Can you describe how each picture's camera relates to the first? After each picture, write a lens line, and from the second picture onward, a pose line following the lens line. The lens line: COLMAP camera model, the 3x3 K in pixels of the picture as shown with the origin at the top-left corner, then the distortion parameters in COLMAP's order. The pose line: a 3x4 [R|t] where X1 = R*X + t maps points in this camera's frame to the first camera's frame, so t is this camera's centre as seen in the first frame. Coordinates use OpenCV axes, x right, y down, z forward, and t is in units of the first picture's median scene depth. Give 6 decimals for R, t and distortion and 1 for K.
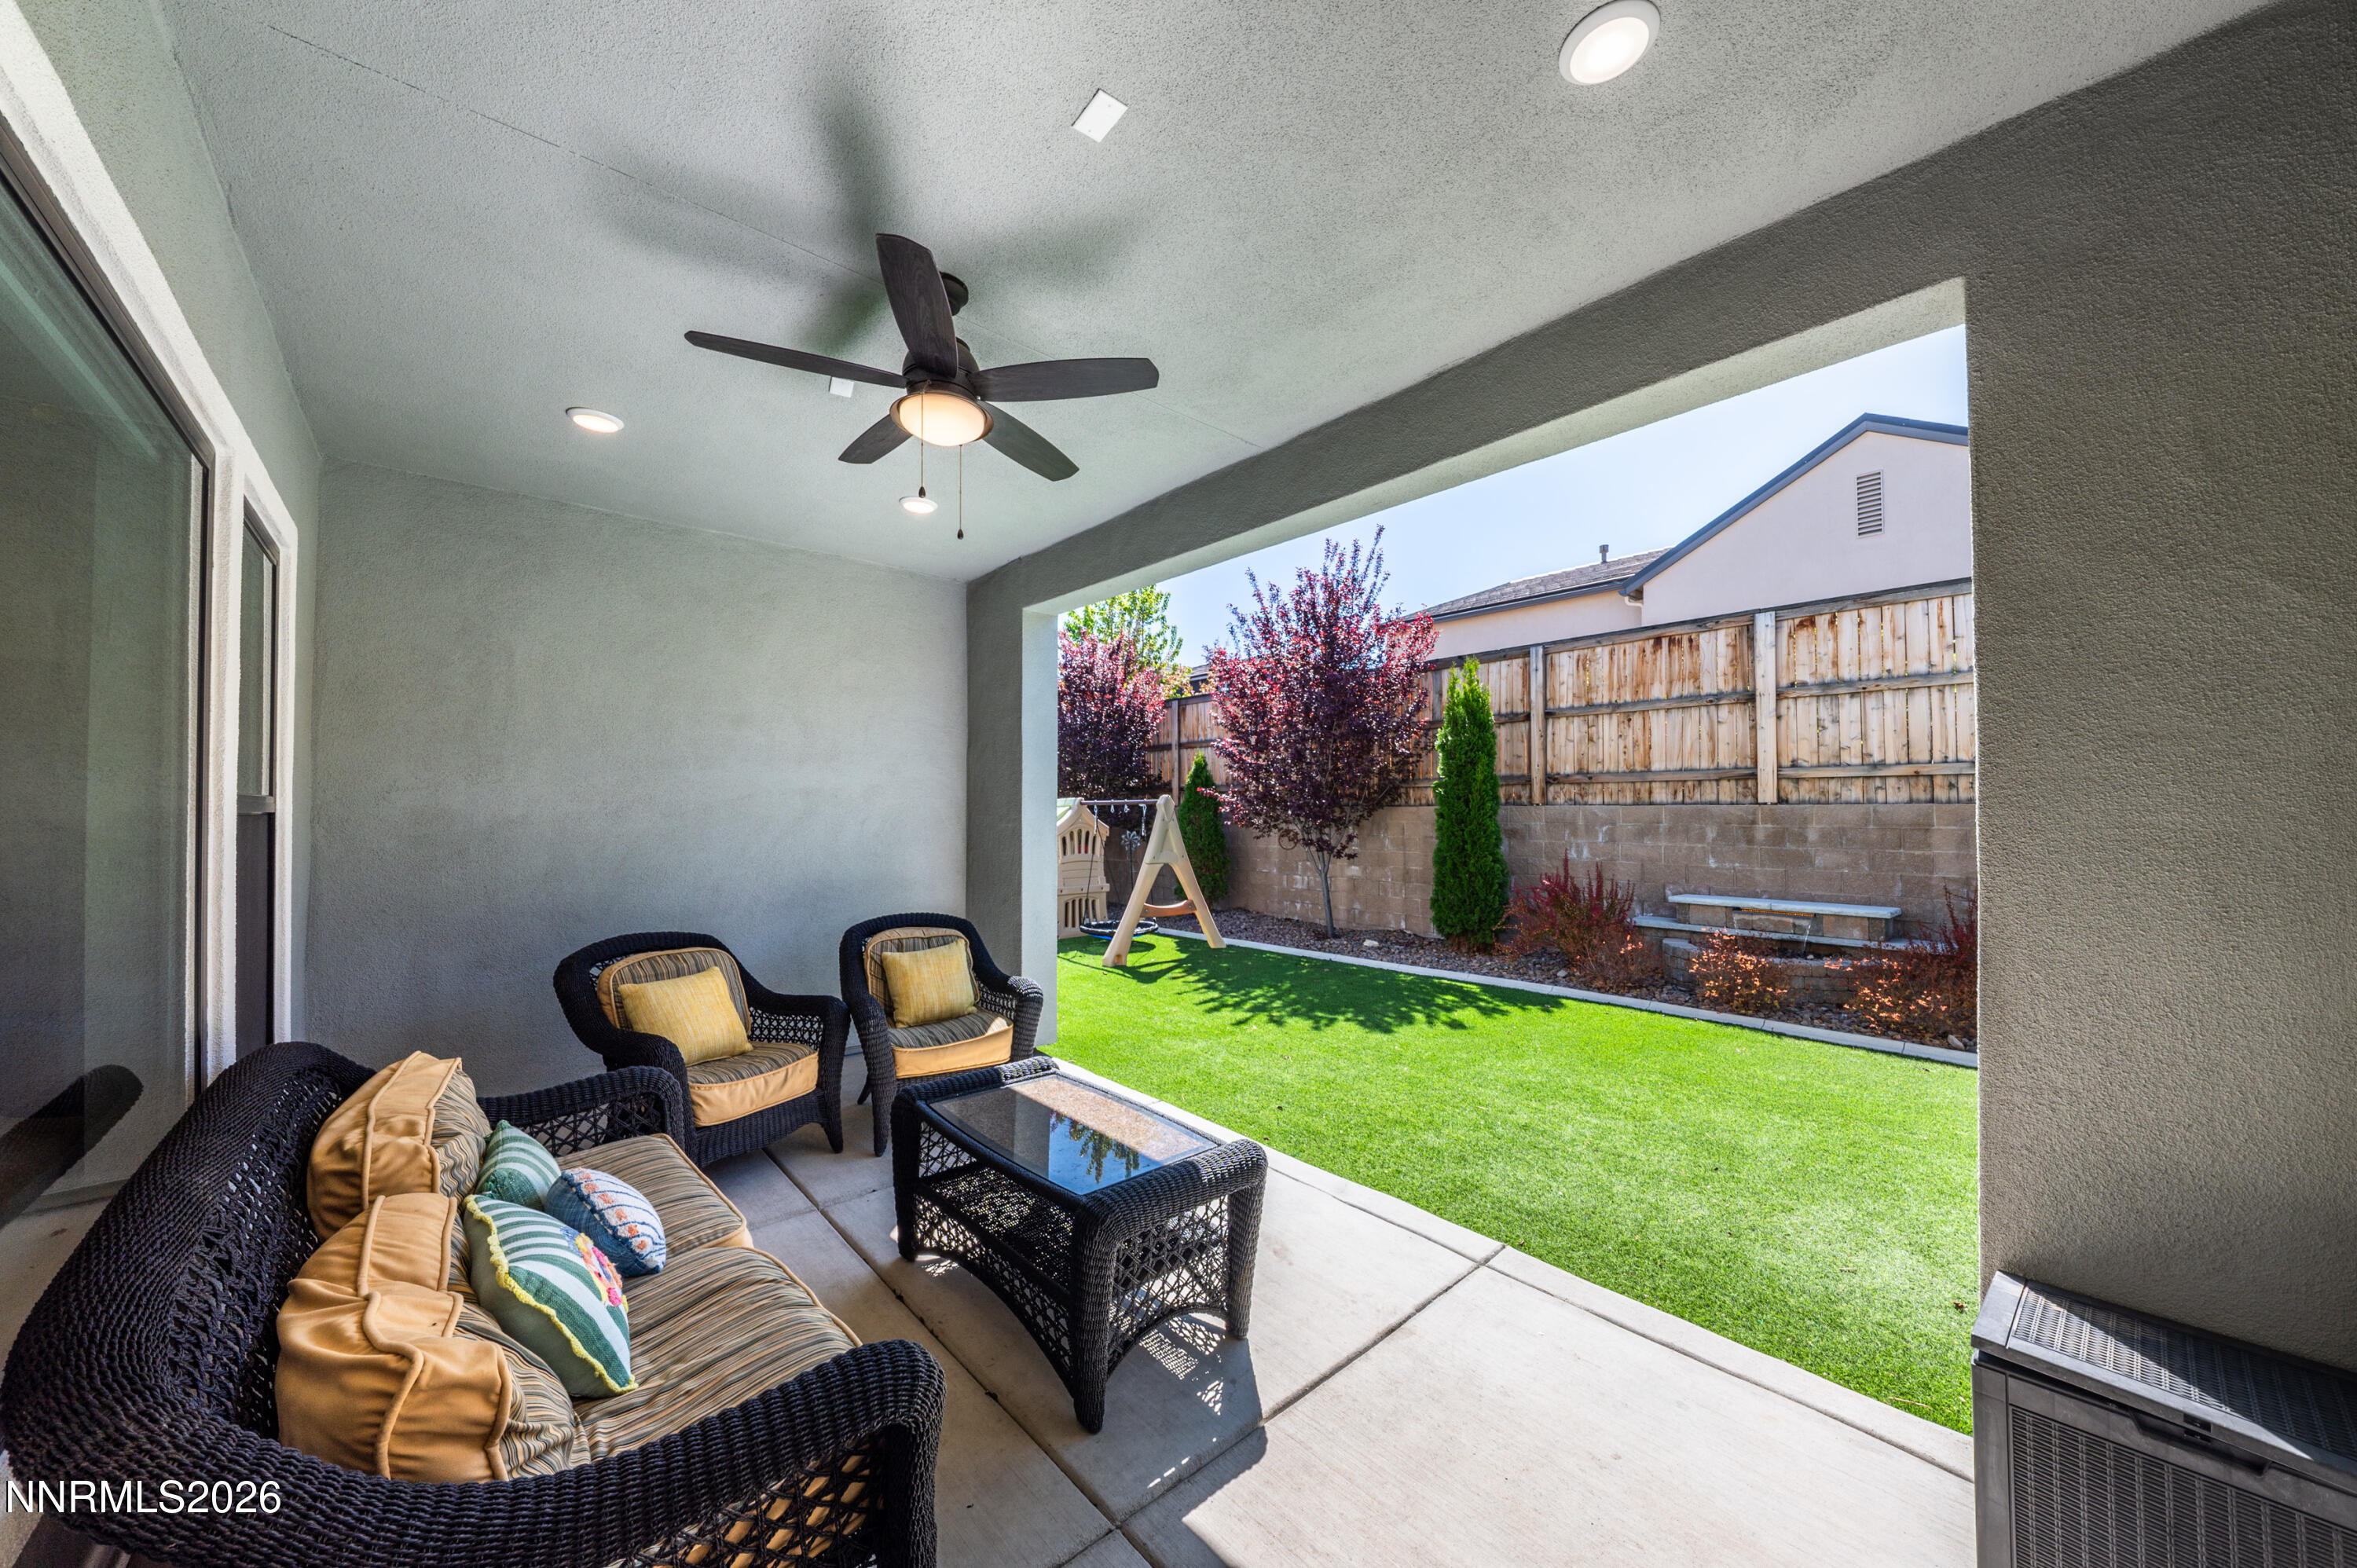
lens RADIAL K [[851.5, 0, 1128.9], [0, 851.5, 798.5], [0, 0, 1]] dist [0.000269, -0.000041]
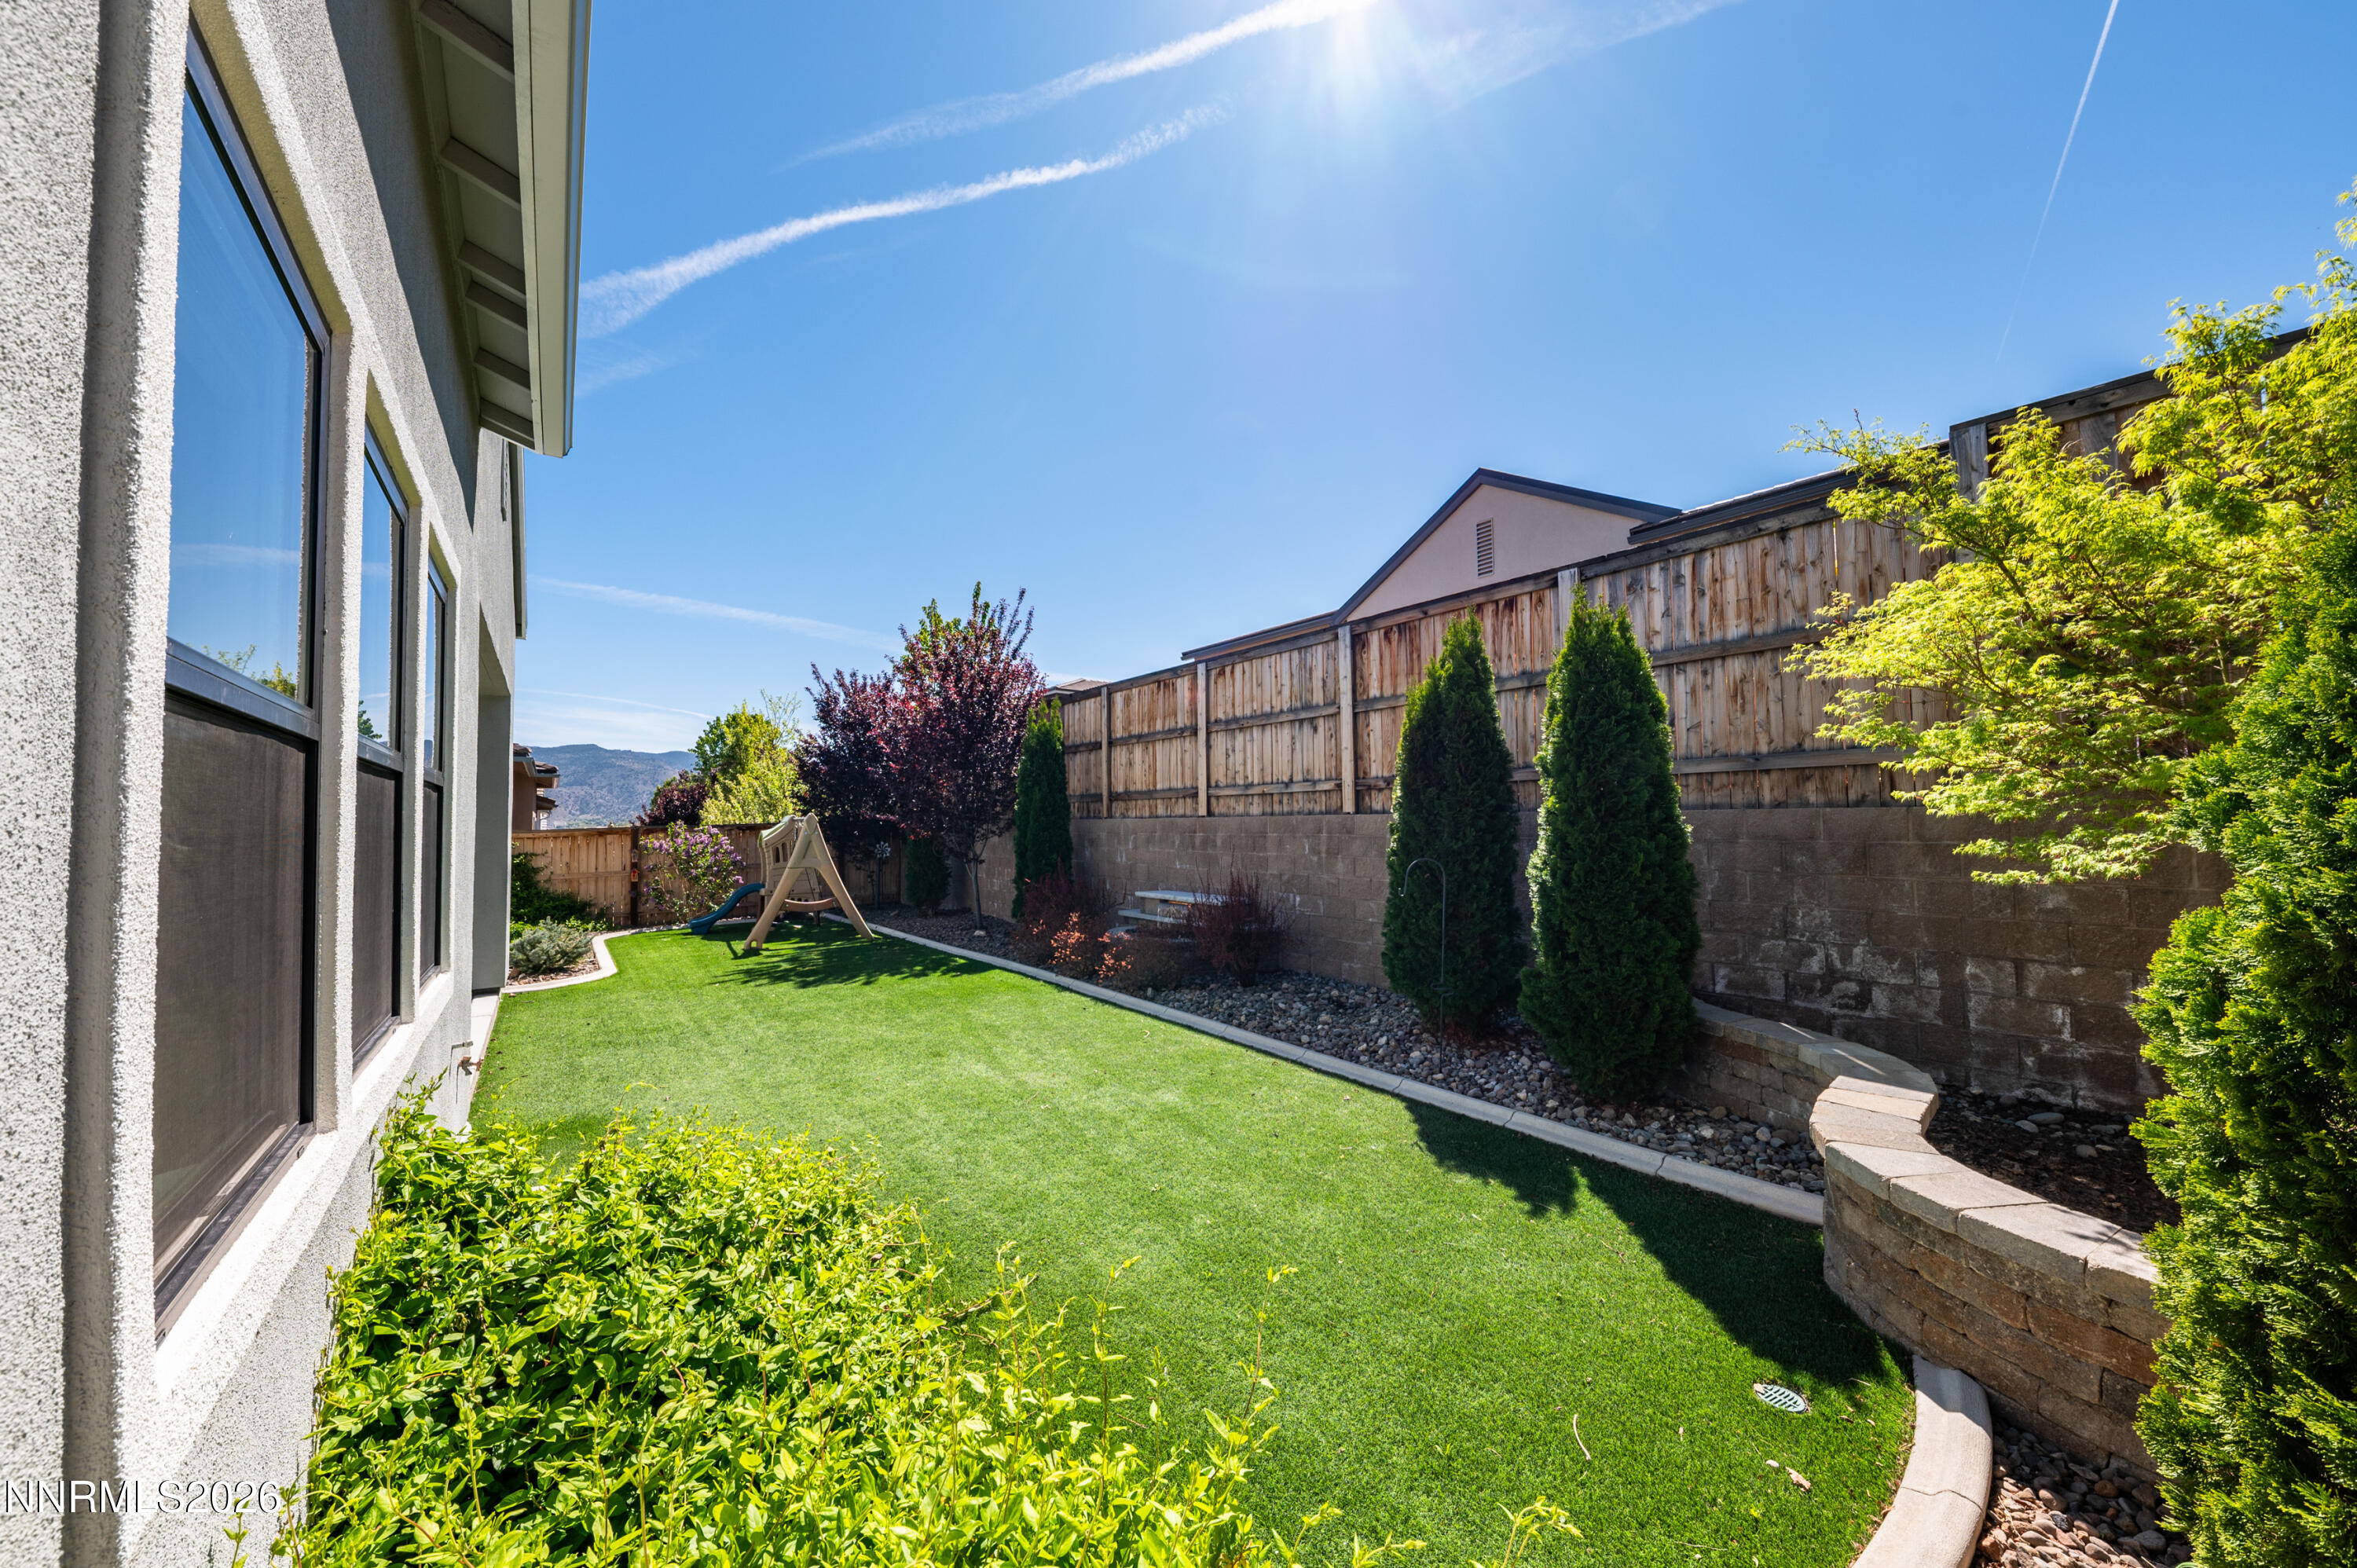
lens RADIAL K [[877.8, 0, 1180.2], [0, 877.8, 821.3], [0, 0, 1]] dist [0.032454, -0.000077]
pose [[0.998882, -0.005092, -0.047007, 0.607572], [0.005546, 0.999939, 0.009536, 0.000490], [0.046956, -0.009786, 0.998849, -0.223227]]
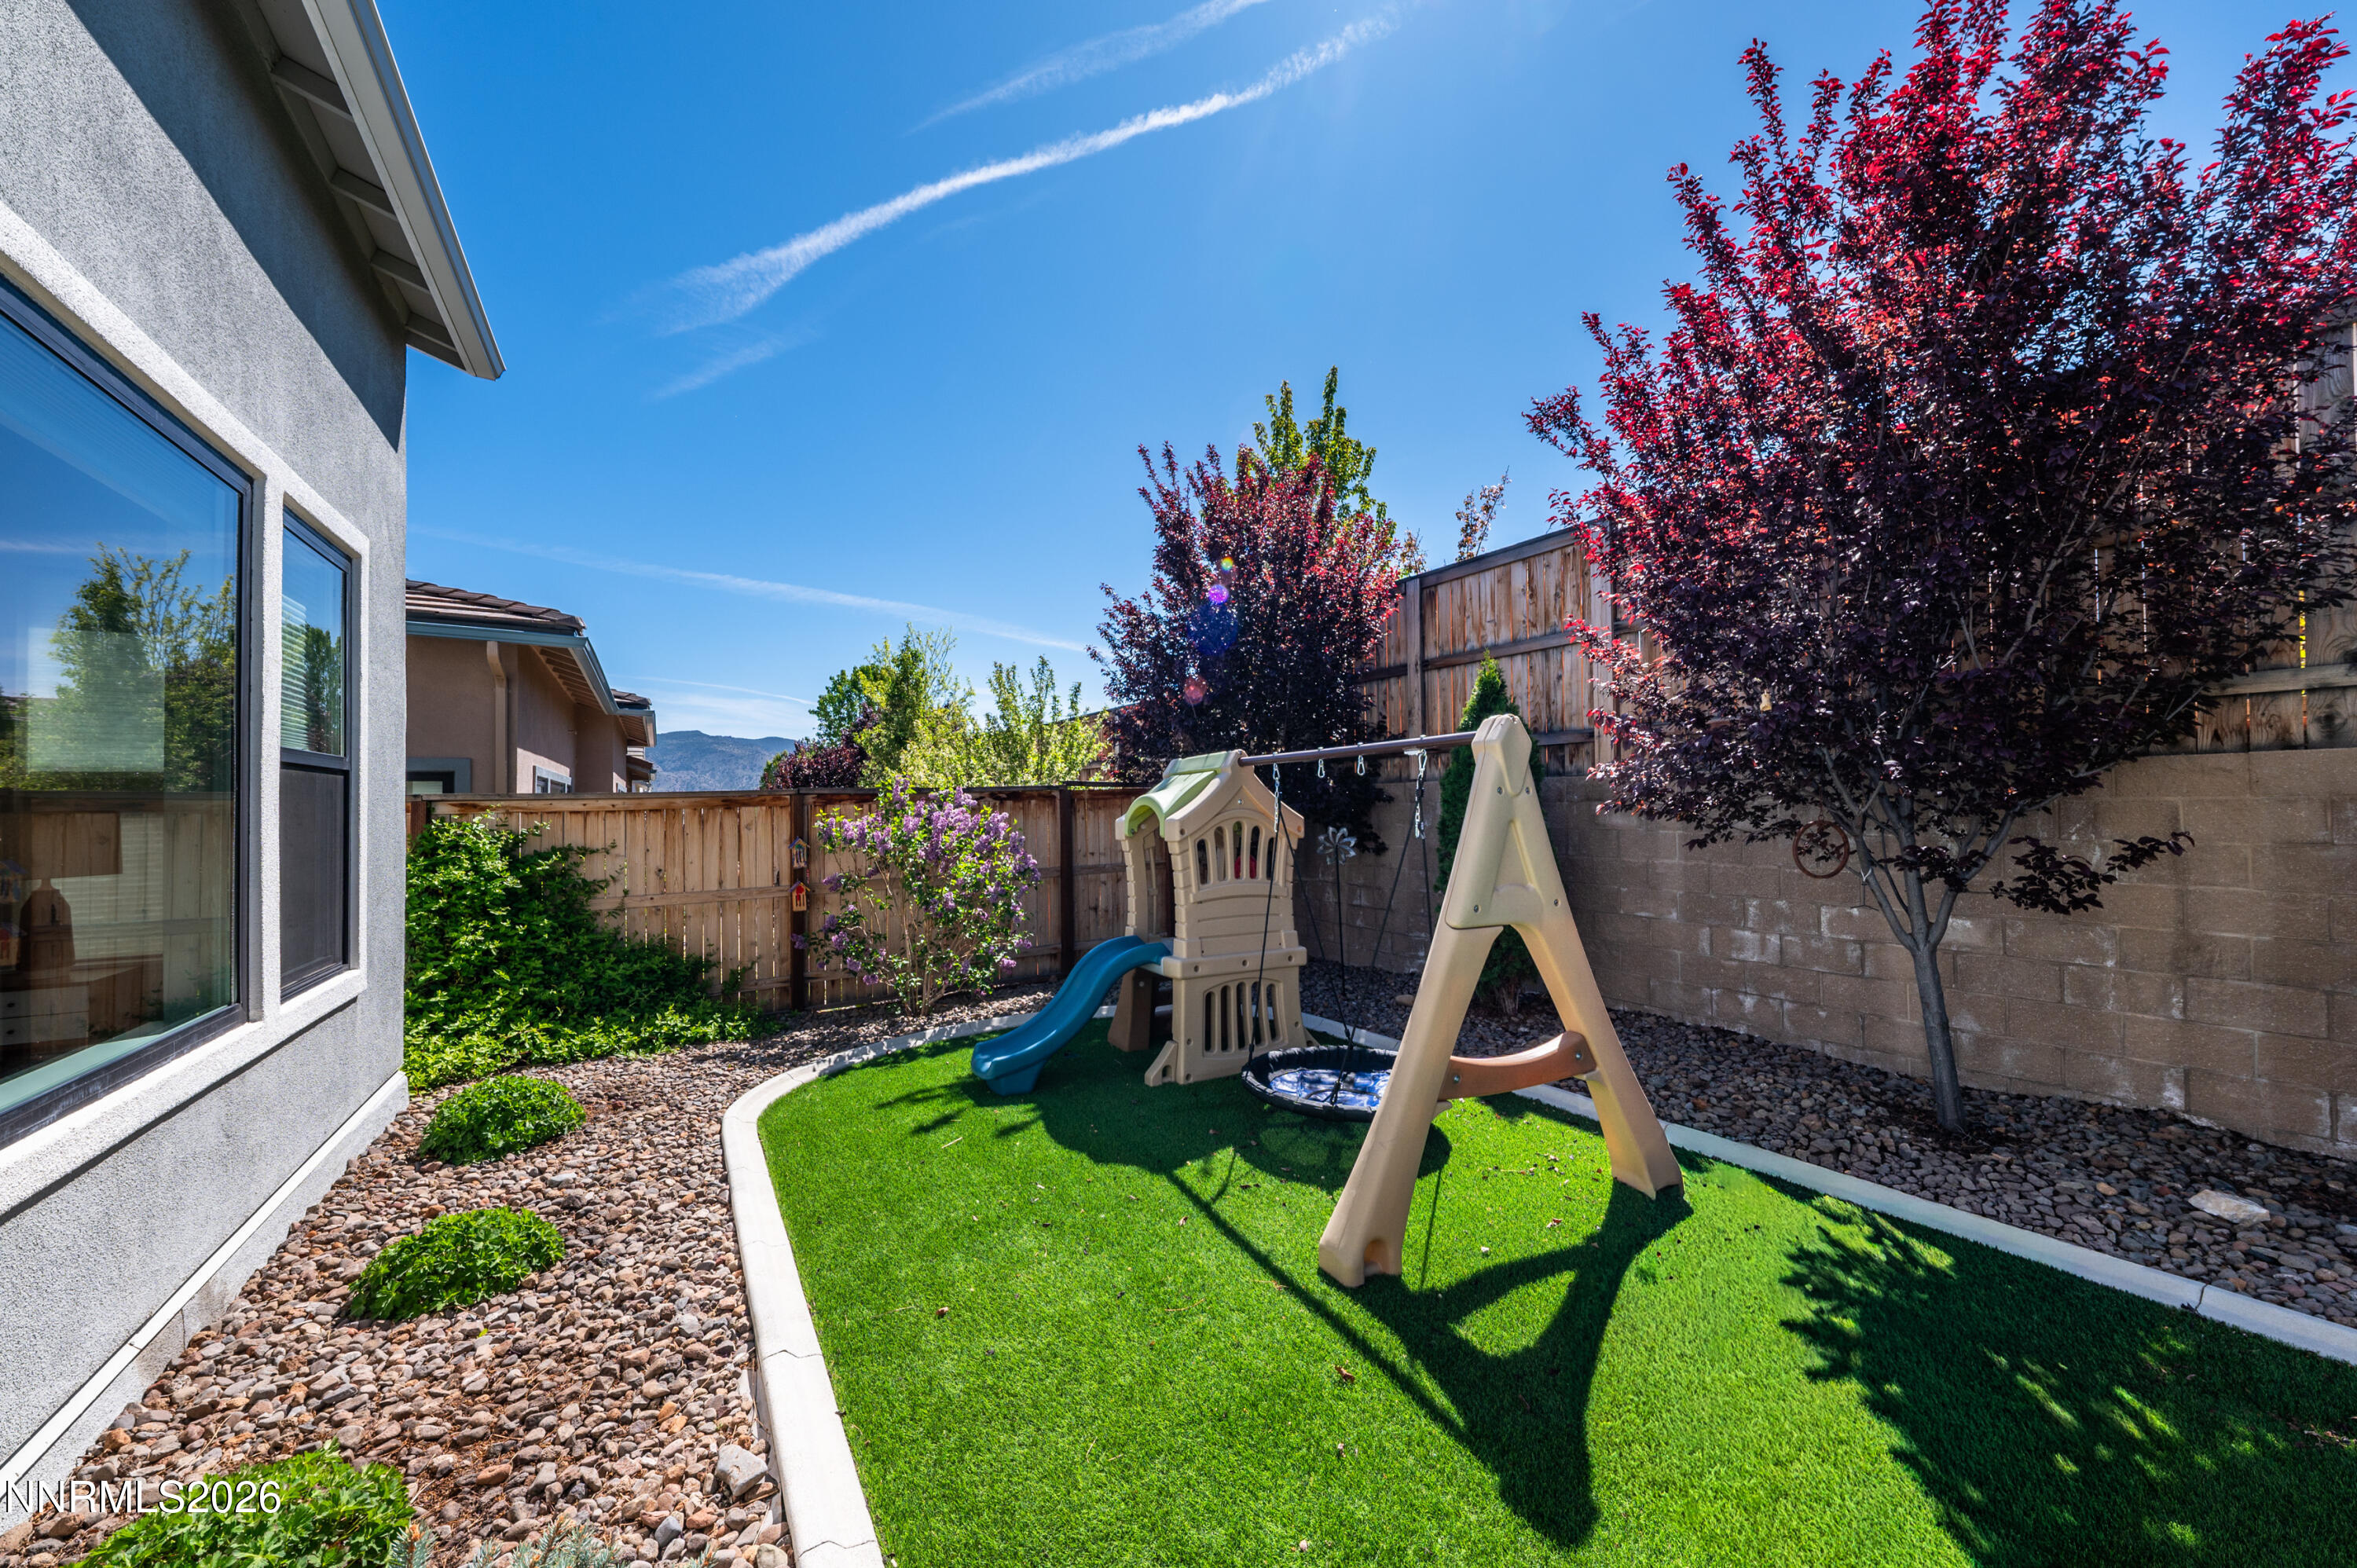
lens RADIAL K [[840.5, 0, 1178.5], [0, 840.5, 784.0], [0, 0, 1]] dist [-0.010706, -0.000177]
pose [[0.993192, -0.005080, -0.116376, -0.044060], [0.003238, 0.999867, -0.016010, 0.027072], [0.116442, 0.015524, 0.993076, 0.661113]]
